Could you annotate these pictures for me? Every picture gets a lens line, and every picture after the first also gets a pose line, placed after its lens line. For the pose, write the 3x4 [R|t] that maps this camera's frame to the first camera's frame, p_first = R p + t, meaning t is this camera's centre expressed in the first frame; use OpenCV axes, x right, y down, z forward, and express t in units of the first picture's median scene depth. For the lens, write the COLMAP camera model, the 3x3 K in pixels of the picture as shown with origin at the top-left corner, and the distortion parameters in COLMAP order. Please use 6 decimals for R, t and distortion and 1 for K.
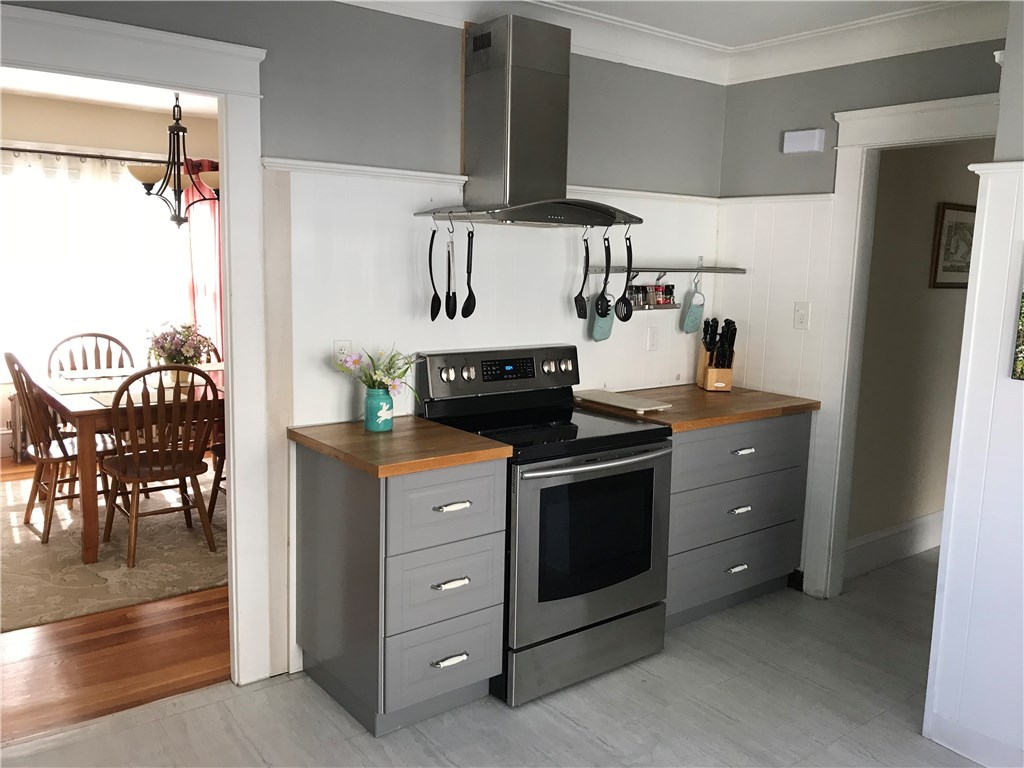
lens RADIAL K [[841.6, 0, 517.4], [0, 841.6, 388.6], [0, 0, 1]] dist [0.050356, -0.054766]
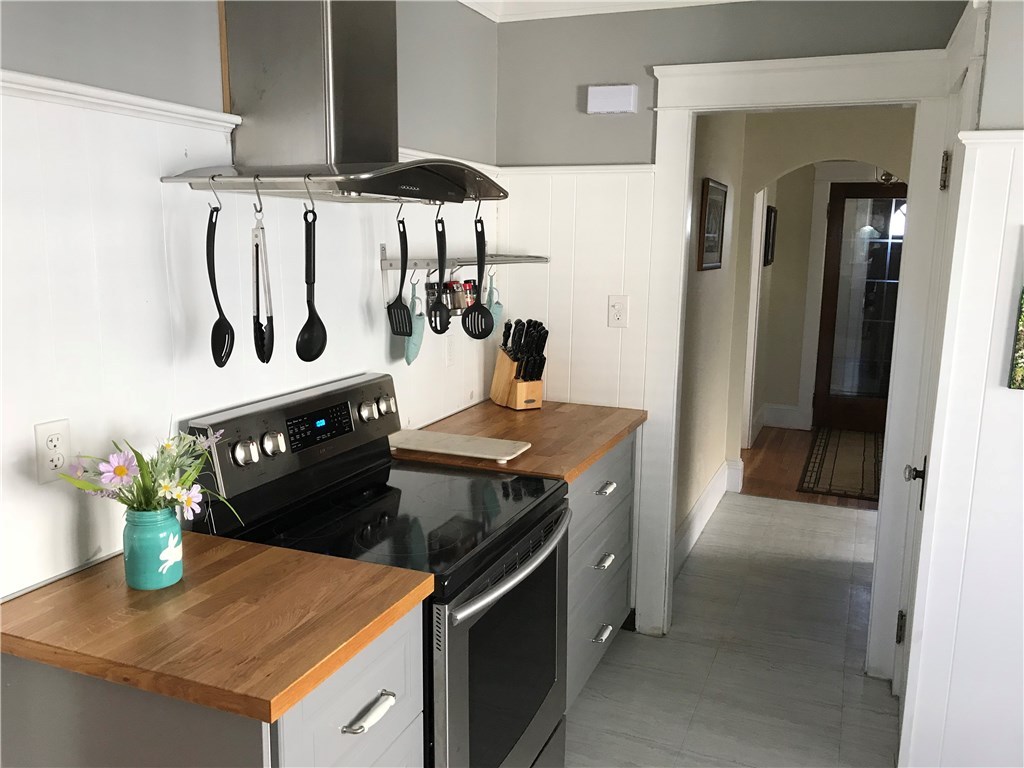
lens RADIAL K [[841.6, 0, 513.1], [0, 841.6, 384.1], [0, 0, 1]] dist [0.050356, -0.054766]
pose [[0.867034, -0.098916, 0.488332, -0.192371], [0.085097, 0.995093, 0.050475, -0.074083], [-0.490929, -0.002208, 0.871197, 0.369376]]
